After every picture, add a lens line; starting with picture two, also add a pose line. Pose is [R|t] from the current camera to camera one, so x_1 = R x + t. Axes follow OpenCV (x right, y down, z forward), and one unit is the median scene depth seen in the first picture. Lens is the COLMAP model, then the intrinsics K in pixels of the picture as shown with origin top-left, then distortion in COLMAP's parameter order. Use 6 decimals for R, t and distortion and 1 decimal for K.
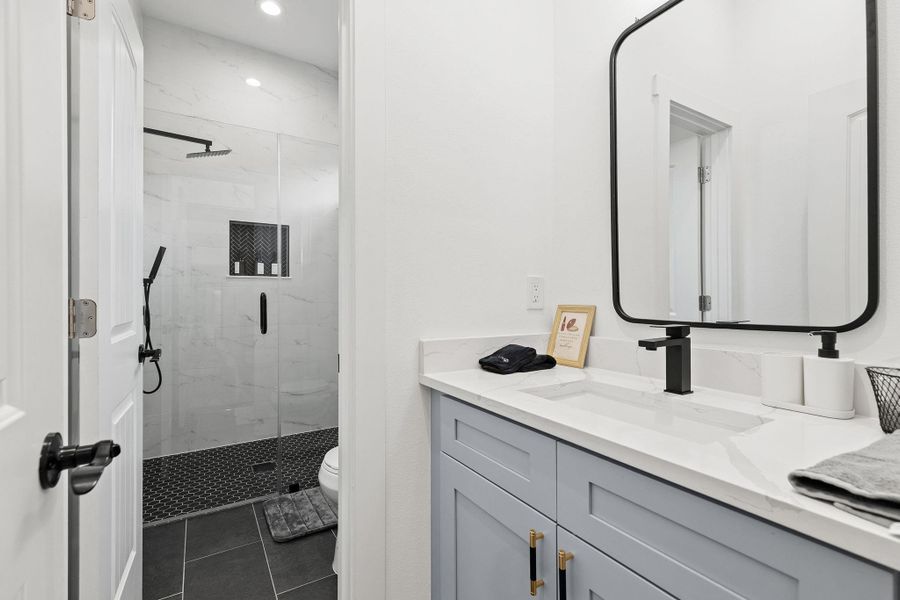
lens RADIAL K [[410.1, 0, 450.4], [0, 410.1, 295.7], [0, 0, 1]] dist [0.003680, 0.000292]
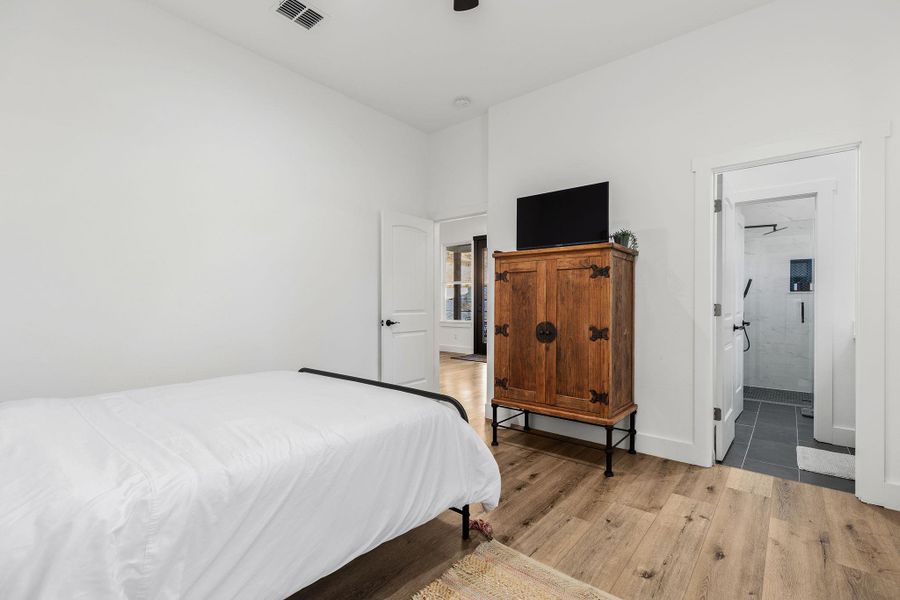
lens RADIAL K [[410.1, 0, 450.4], [0, 410.1, 295.7], [0, 0, 1]] dist [0.003680, 0.000292]
pose [[0.315608, -0.005181, -0.948875, 0.774717], [-0.026302, 0.999553, -0.014206, 0.035966], [0.948525, 0.029441, 0.315331, -1.071392]]
